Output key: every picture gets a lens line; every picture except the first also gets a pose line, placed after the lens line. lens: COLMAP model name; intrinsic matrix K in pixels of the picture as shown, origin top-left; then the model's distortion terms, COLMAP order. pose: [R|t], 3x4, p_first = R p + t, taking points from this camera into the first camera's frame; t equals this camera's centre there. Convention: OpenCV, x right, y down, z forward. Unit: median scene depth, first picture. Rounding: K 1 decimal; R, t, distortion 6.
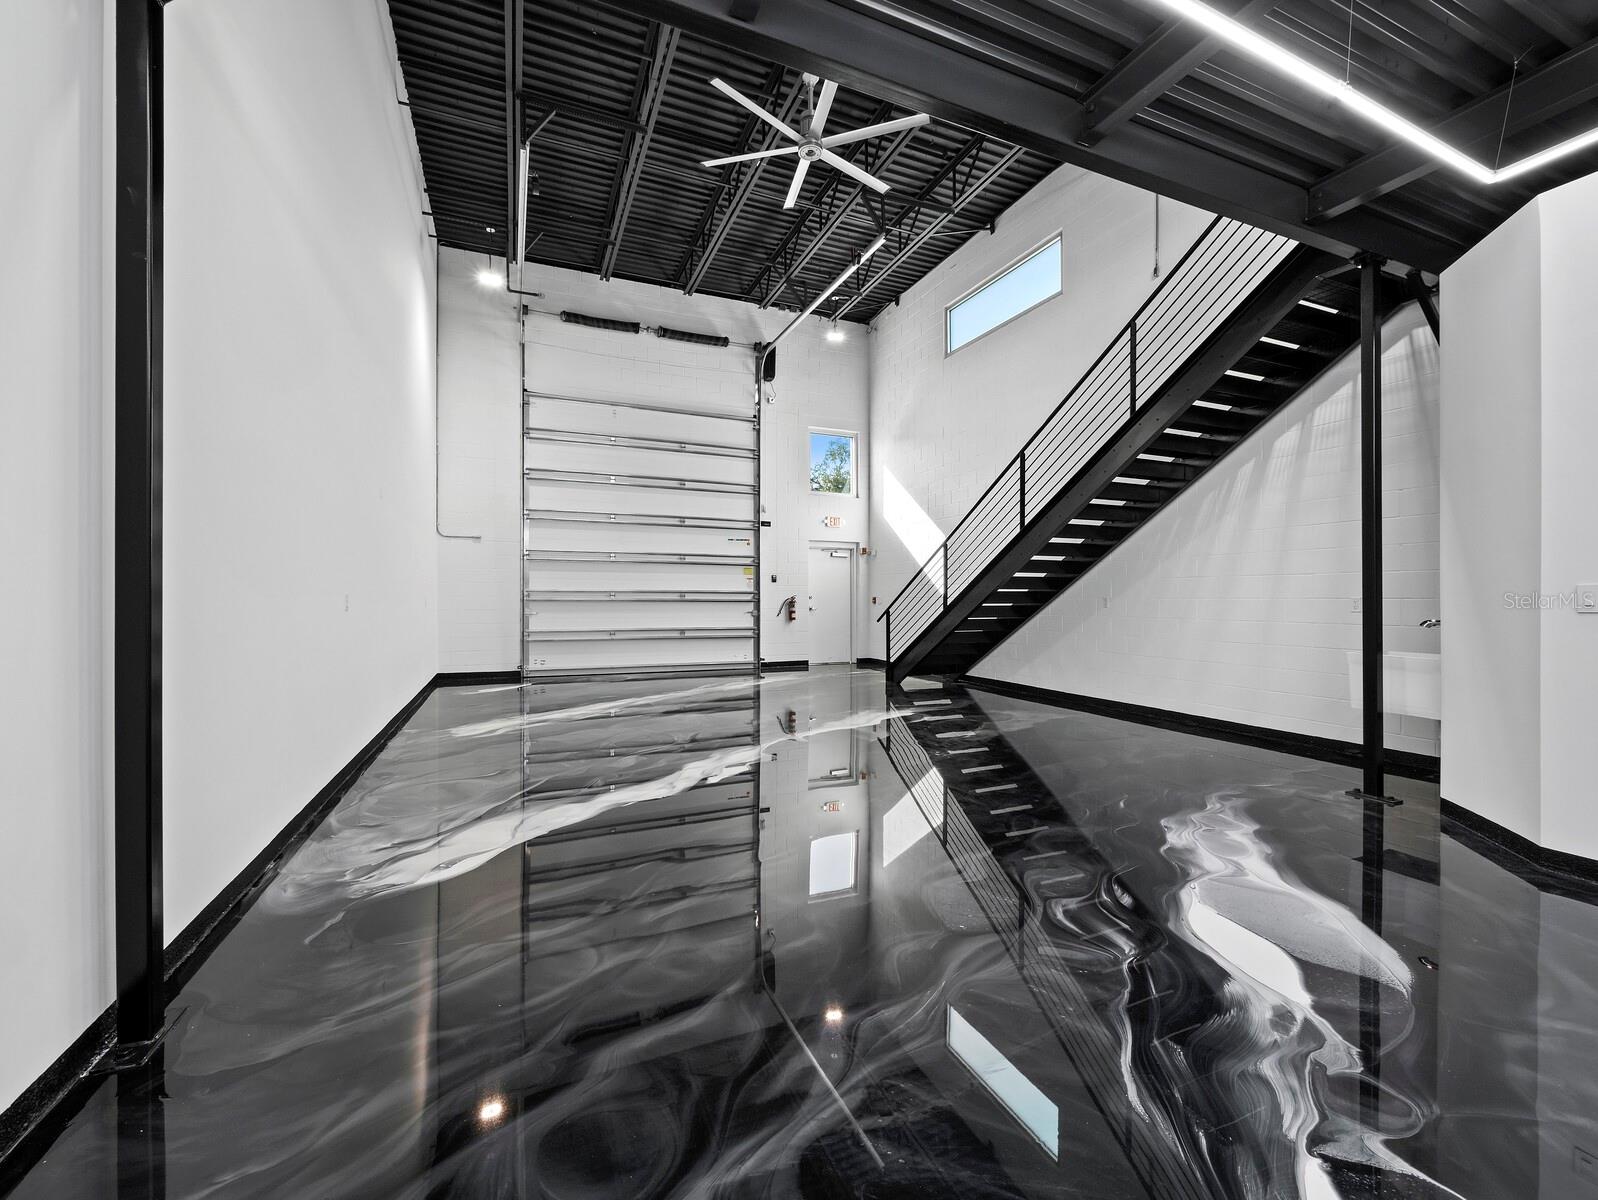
lens RADIAL K [[656.4, 0, 805.1], [0, 656.4, 603.8], [0, 0, 1]] dist [-0.000173, 0.000301]
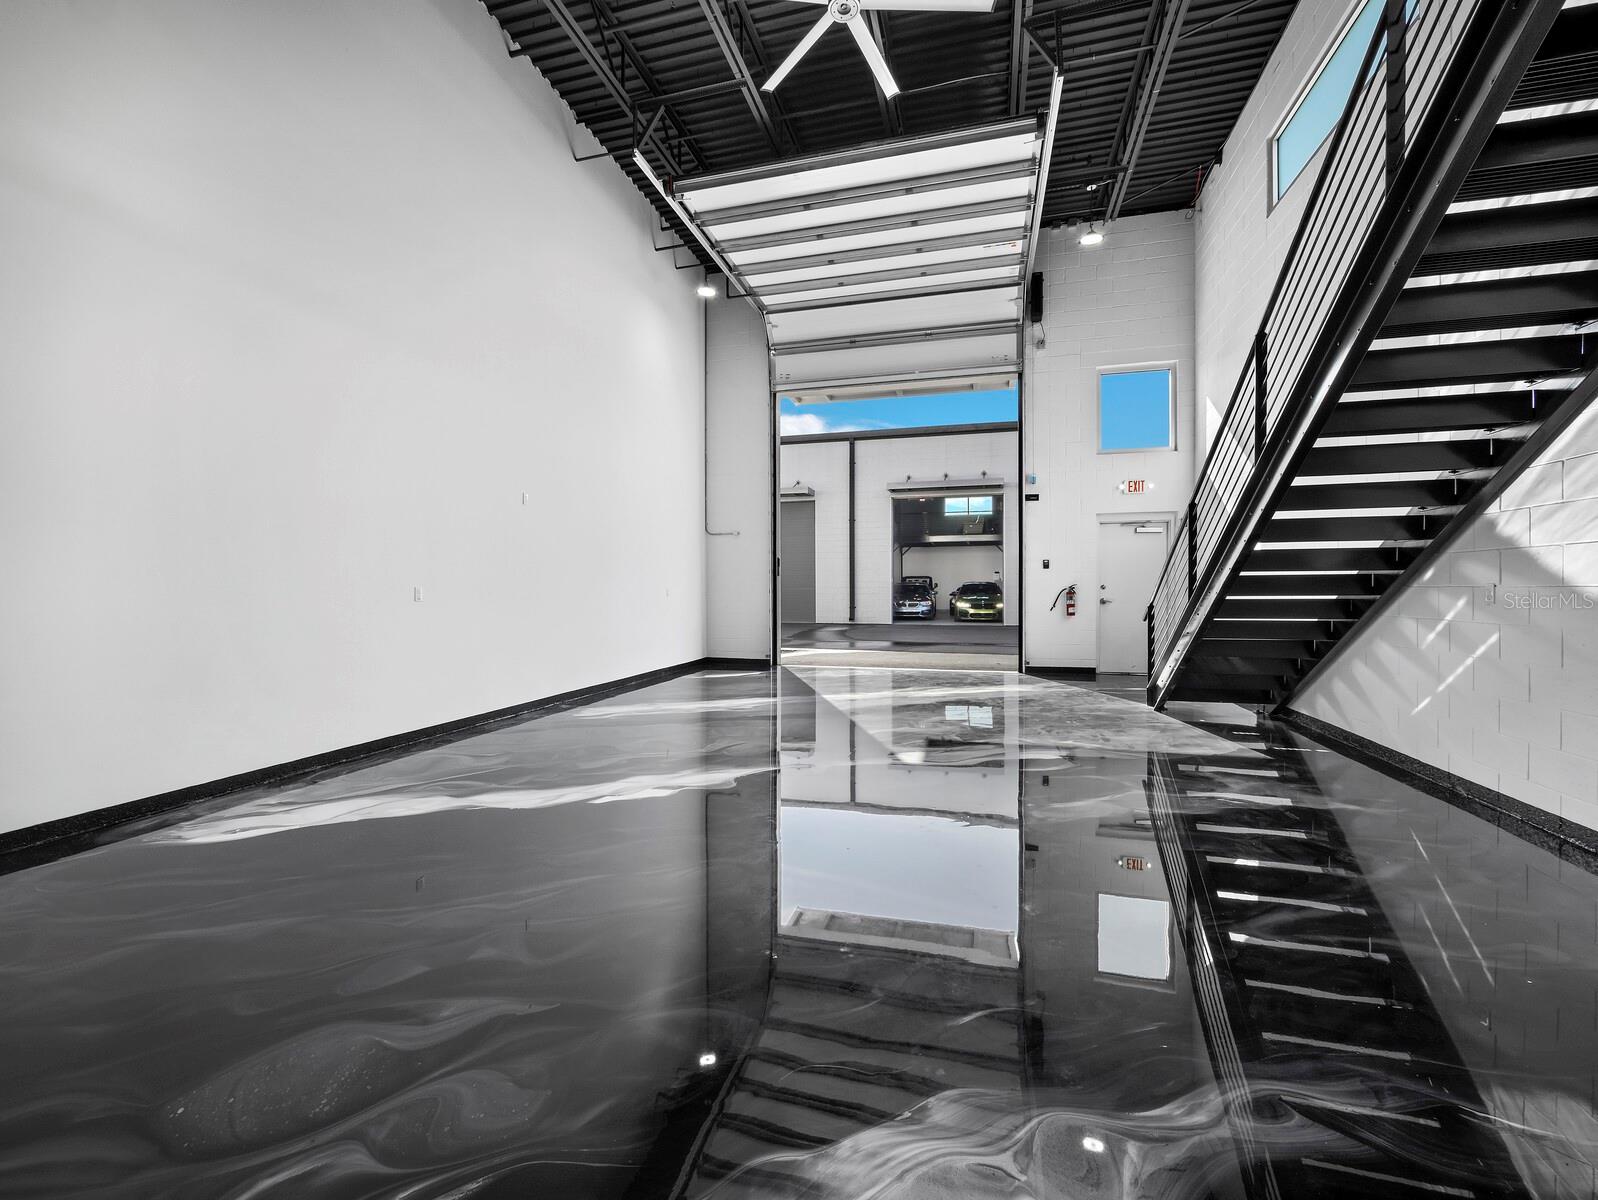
lens RADIAL K [[656.4, 0, 802.8], [0, 656.4, 593.6], [0, 0, 1]] dist [-0.000173, 0.000301]
pose [[0.779464, -0.003042, -0.626440, 0.273996], [0.002121, 0.999995, -0.002217, -0.000856], [0.626444, 0.000399, 0.779466, 0.219011]]
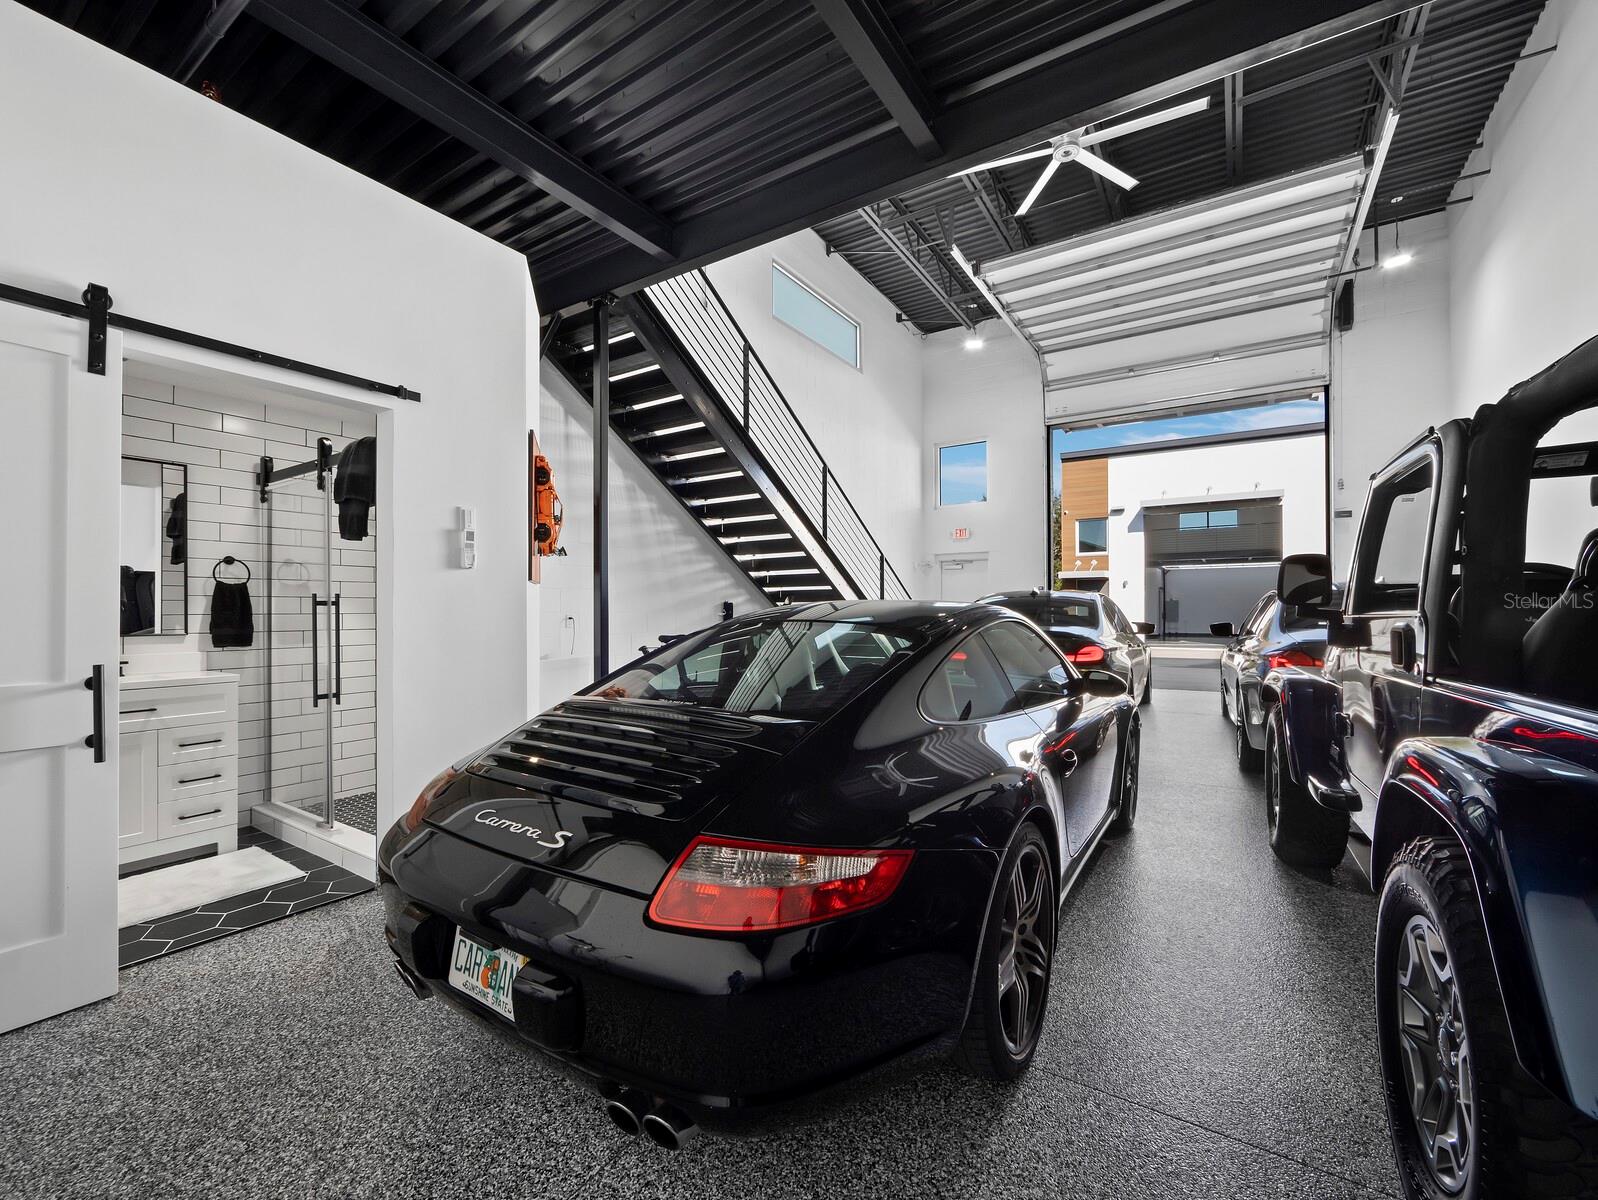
lens RADIAL K [[656.4, 0, 796.8], [0, 656.4, 605.4], [0, 0, 1]] dist [-0.000173, 0.000301]
pose [[0.542147, -0.013172, -0.840180, 0.293391], [0.001326, 0.999889, -0.014821, -0.001407], [0.840282, 0.006921, 0.542105, 0.023394]]
